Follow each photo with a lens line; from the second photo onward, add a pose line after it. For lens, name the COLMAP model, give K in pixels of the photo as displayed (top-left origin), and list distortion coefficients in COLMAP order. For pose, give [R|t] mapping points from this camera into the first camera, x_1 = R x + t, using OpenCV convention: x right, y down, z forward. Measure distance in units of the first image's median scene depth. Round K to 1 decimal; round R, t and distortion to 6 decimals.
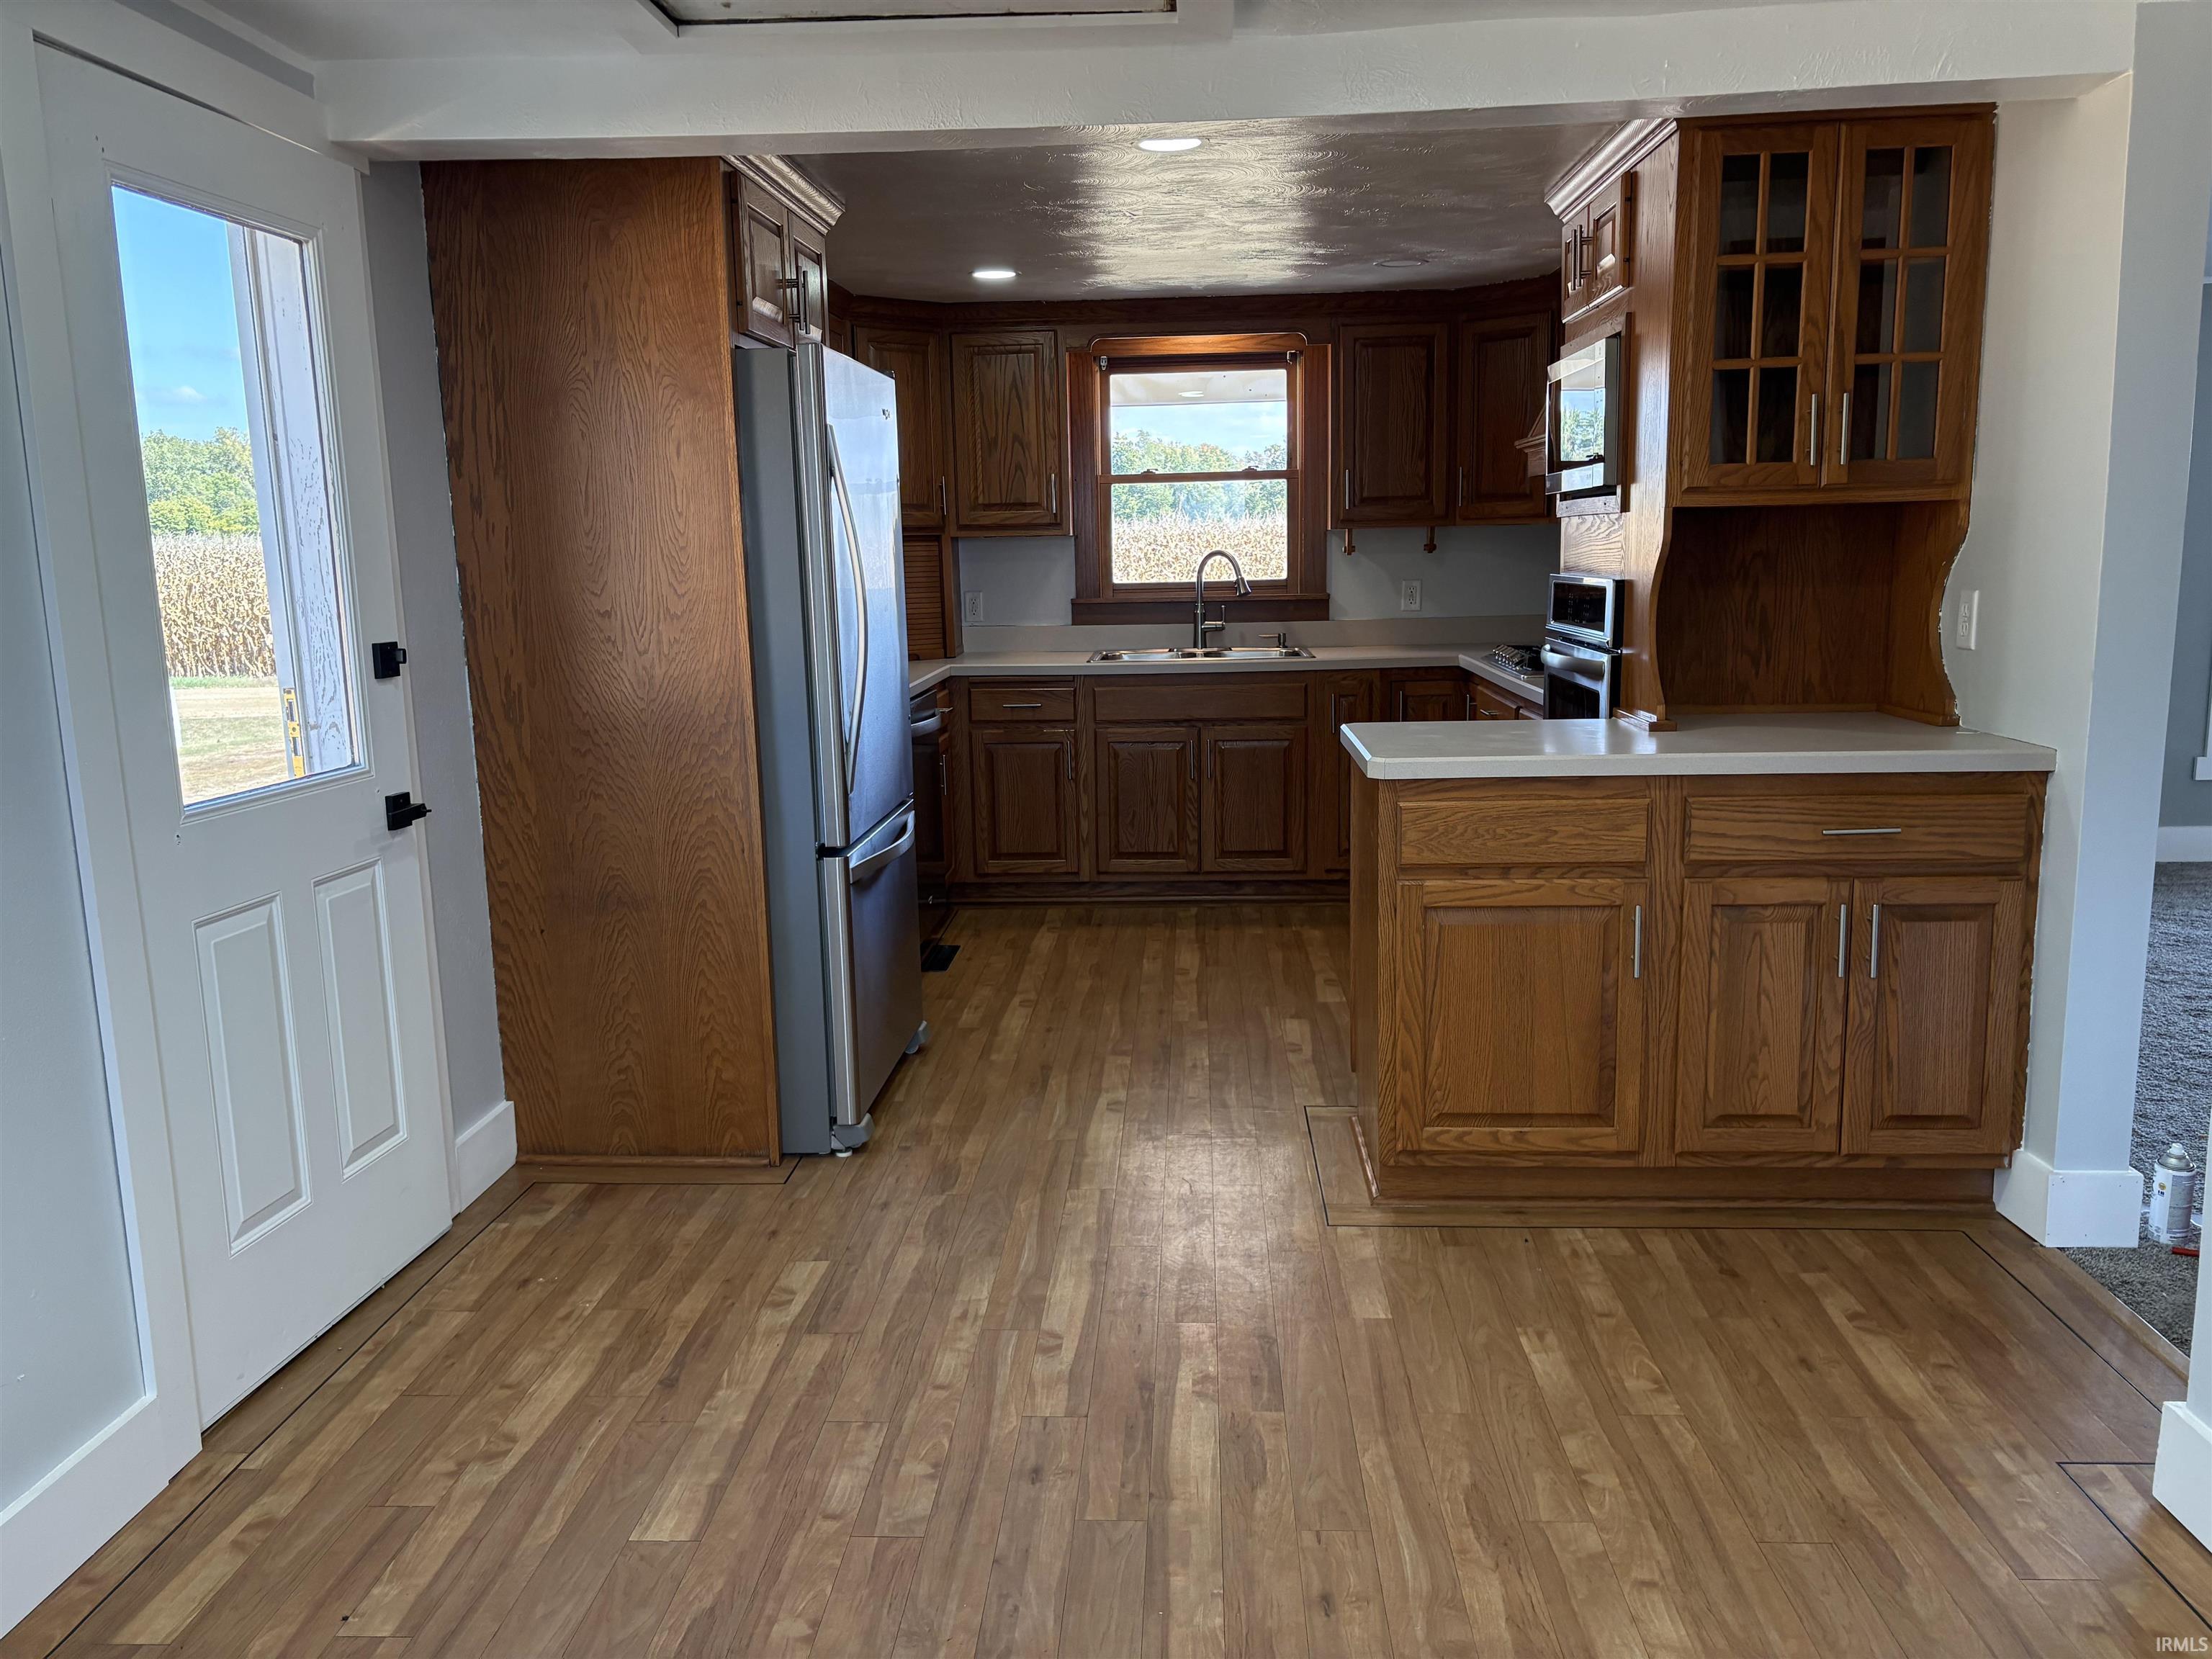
lens RADIAL K [[1679.8, 0, 1108.0], [0, 1679.8, 821.8], [0, 0, 1]] dist [0.041345, -0.042737]
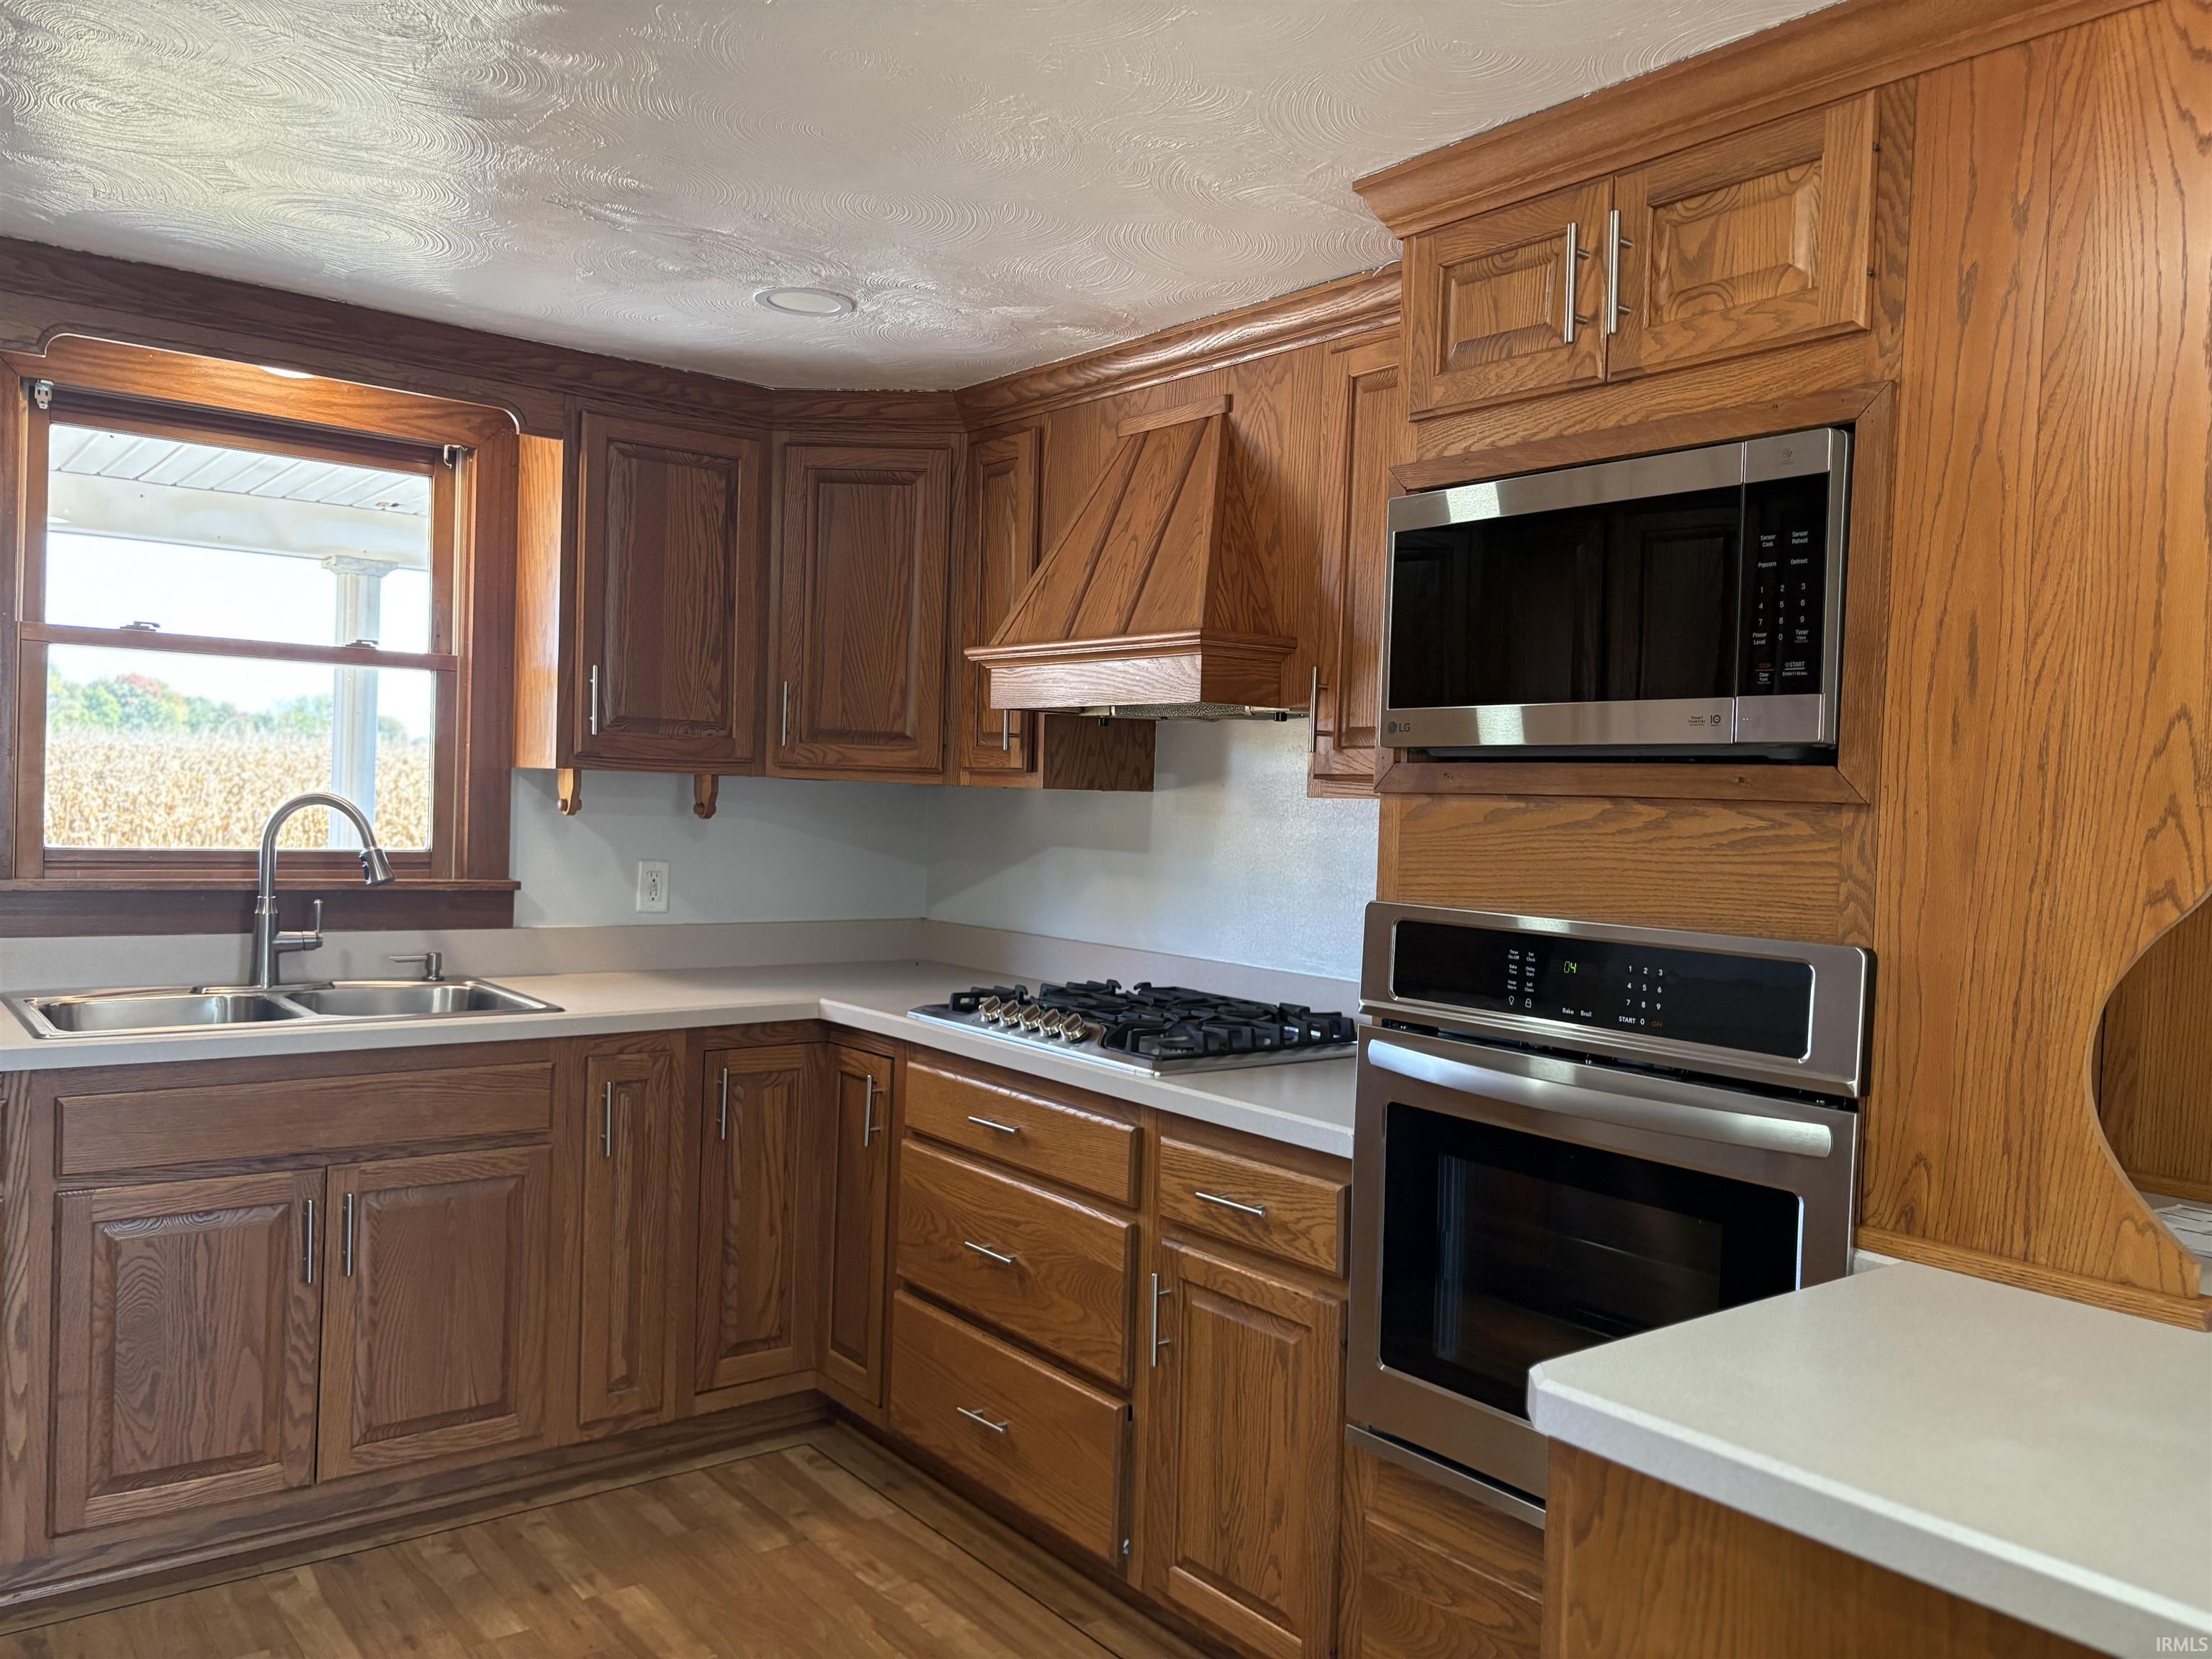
lens RADIAL K [[1679.8, 0, 1121.1], [0, 1679.8, 832.1], [0, 0, 1]] dist [0.041345, -0.042737]
pose [[0.748068, 0.033768, 0.662763, -0.160731], [0.056307, 0.991873, -0.114091, -0.140110], [-0.661229, 0.122665, 0.740087, 0.828921]]
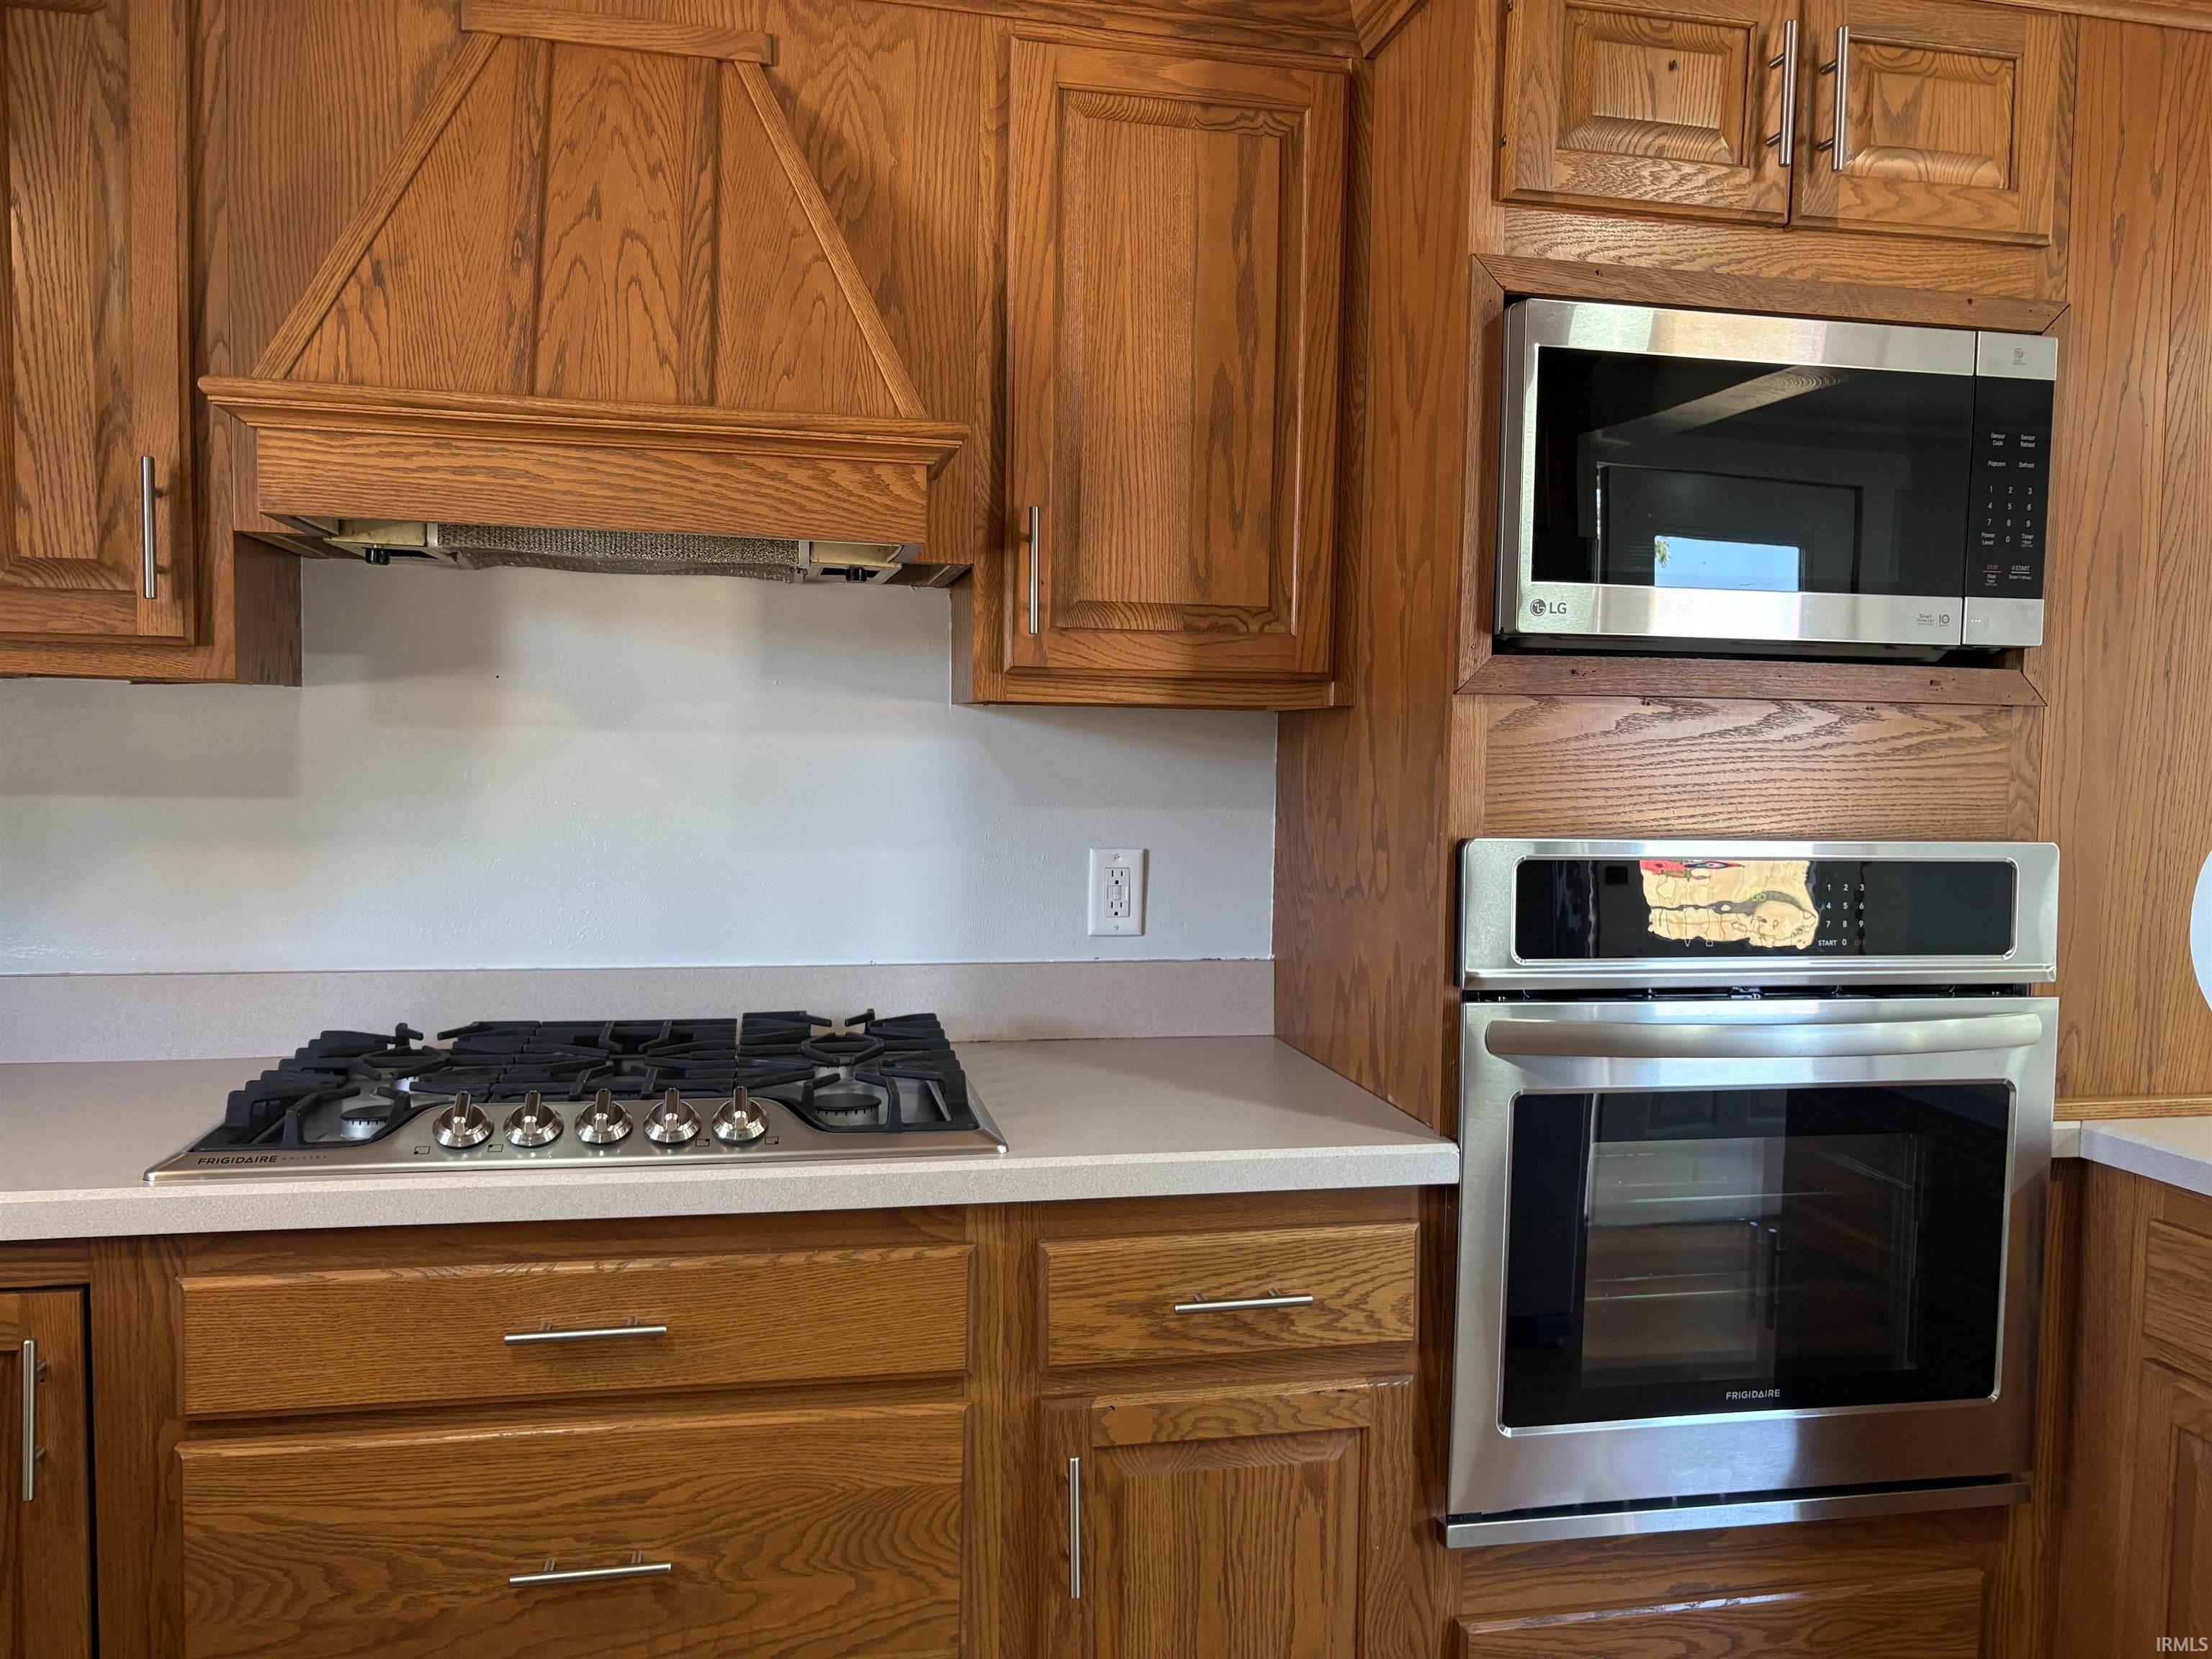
lens RADIAL K [[1679.8, 0, 1086.4], [0, 1679.8, 833.7], [0, 0, 1]] dist [0.041345, -0.042737]
pose [[-0.261848, -0.034373, 0.964497, -0.102031], [0.144665, 0.986677, 0.074438, -0.232547], [-0.954205, 0.159020, -0.253387, 1.452183]]
